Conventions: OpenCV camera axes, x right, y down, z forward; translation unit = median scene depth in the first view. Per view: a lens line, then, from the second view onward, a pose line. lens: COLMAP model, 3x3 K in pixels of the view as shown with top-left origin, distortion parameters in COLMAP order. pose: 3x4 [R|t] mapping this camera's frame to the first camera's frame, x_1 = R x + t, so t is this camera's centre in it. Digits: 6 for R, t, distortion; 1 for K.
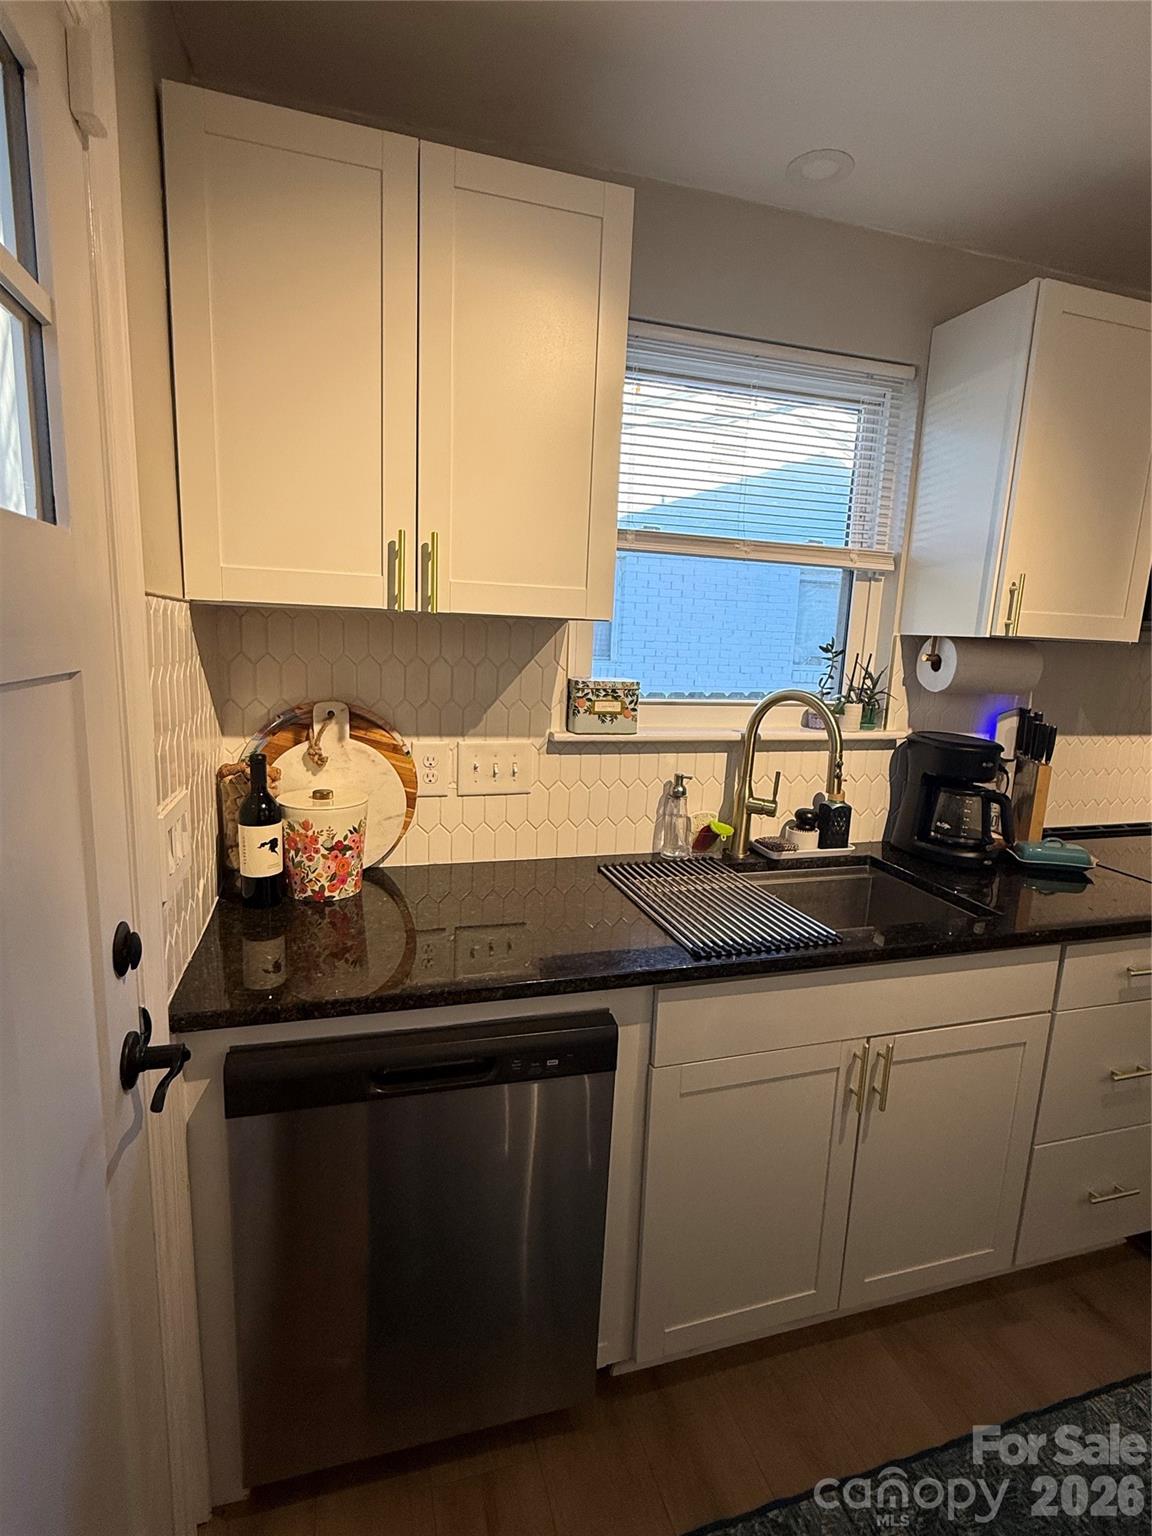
lens RADIAL K [[755.9, 0, 570.8], [0, 755.9, 764.3], [0, 0, 1]] dist [-0.002131, 0.000620]
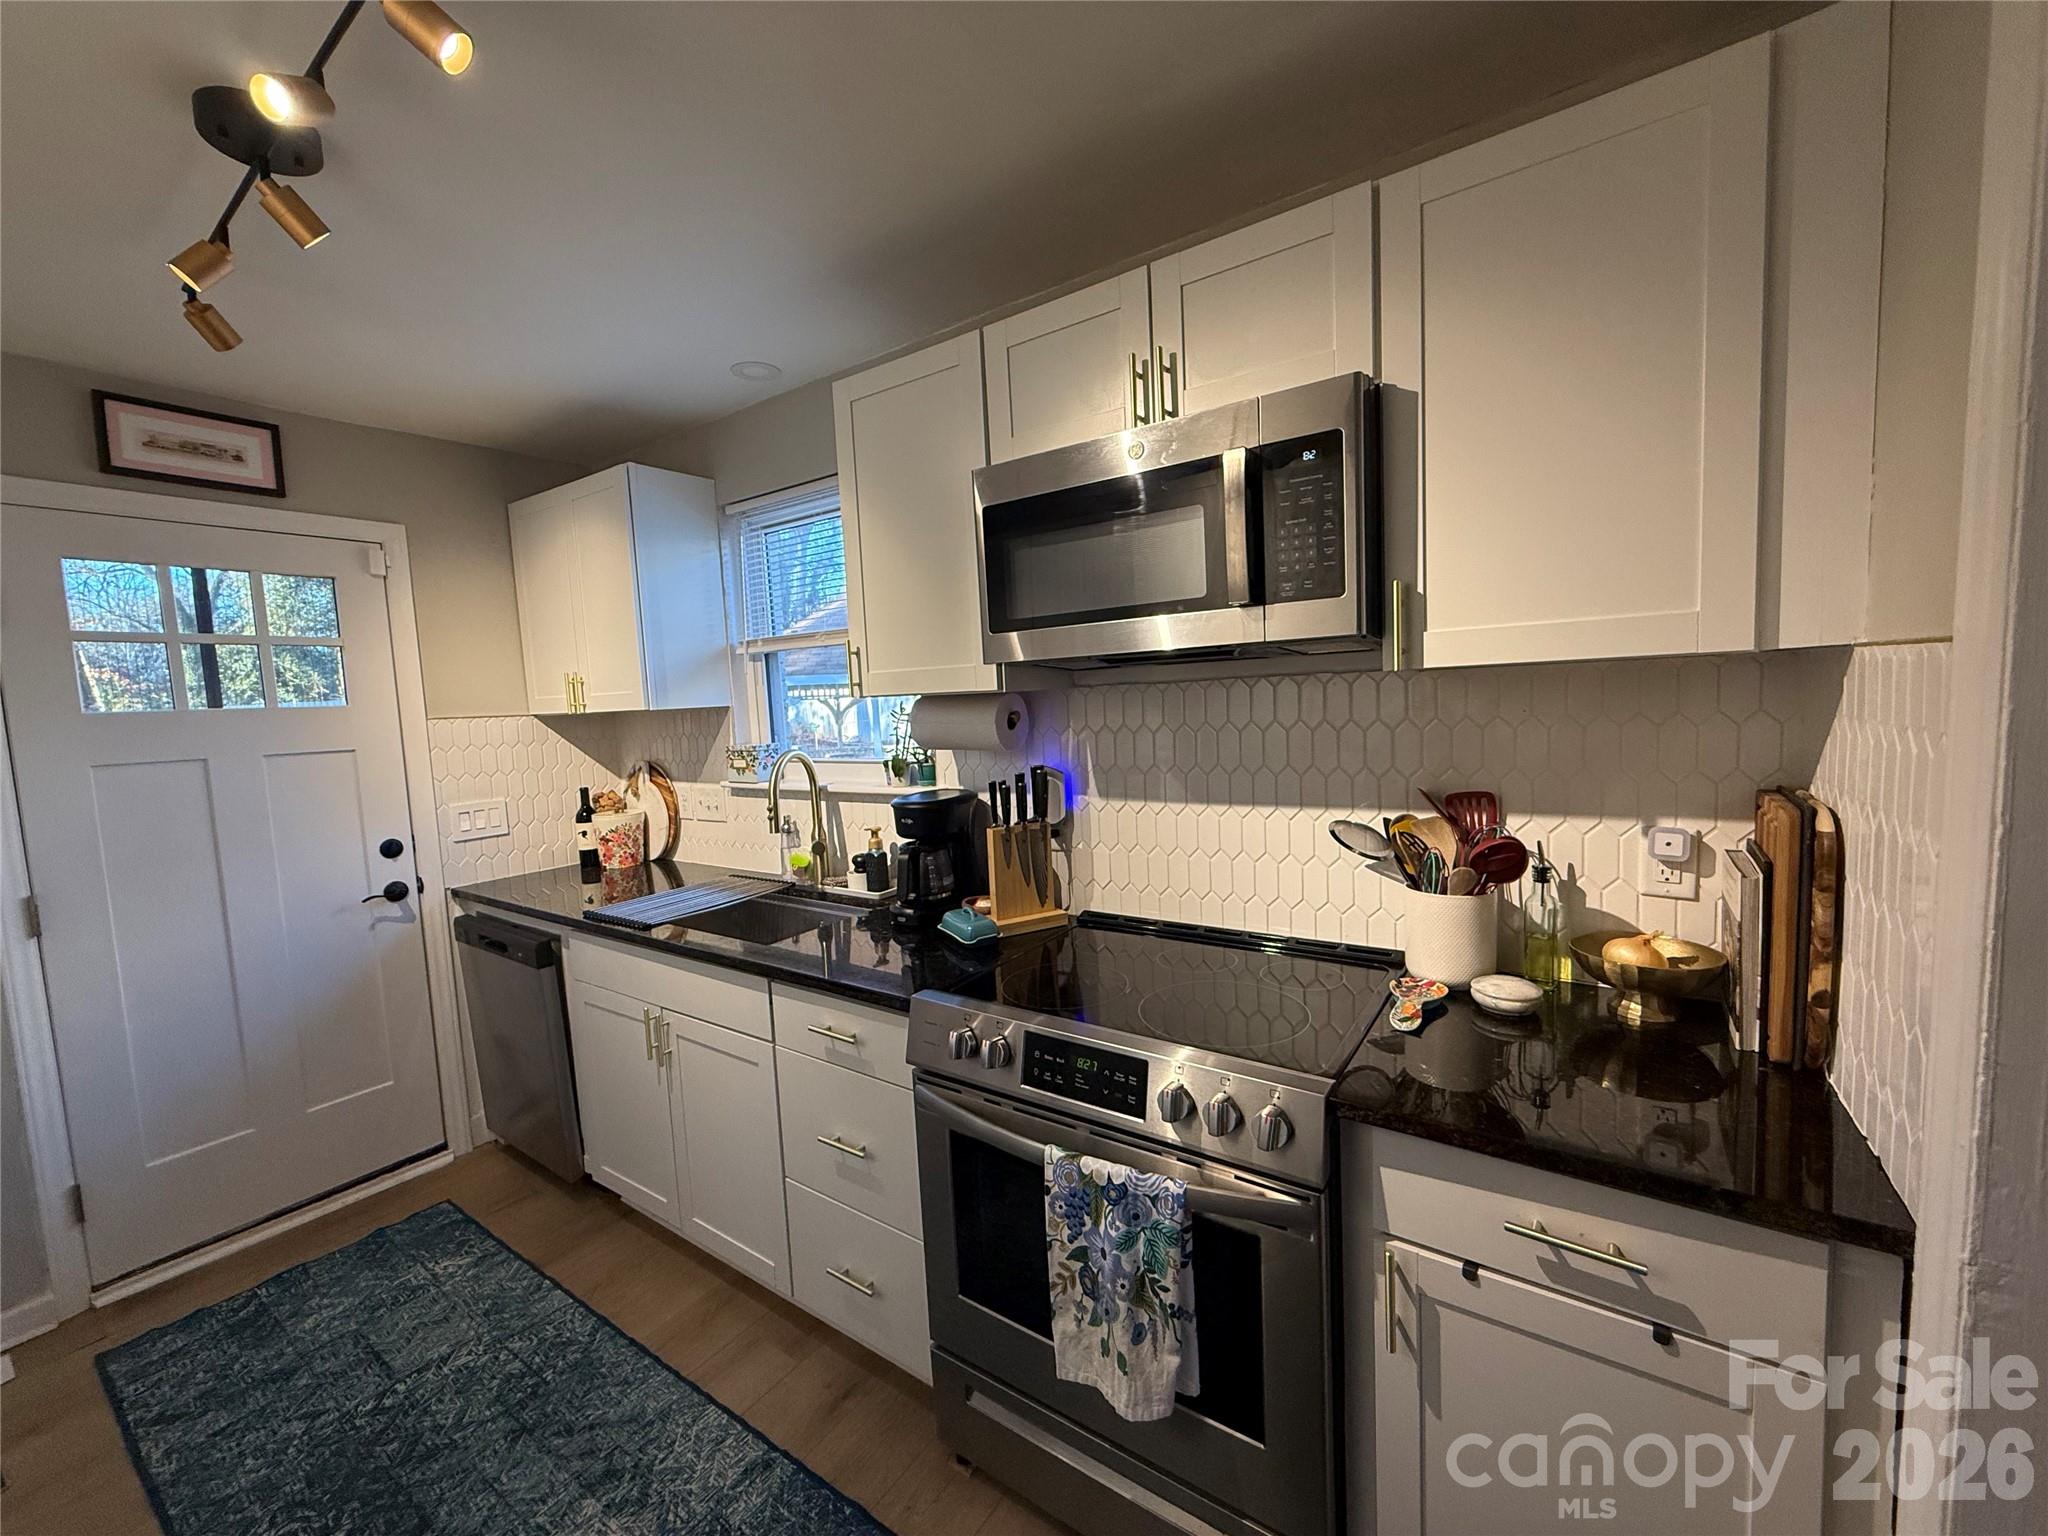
lens RADIAL K [[812.0, 0, 1020.5], [0, 812.0, 765.9], [0, 0, 1]] dist [-0.003336, -0.000612]
pose [[0.617985, 0.000523, -0.786190, 1.460451], [-0.067420, 0.996351, -0.052333, -0.025799], [0.783294, 0.085345, 0.615765, 0.435928]]
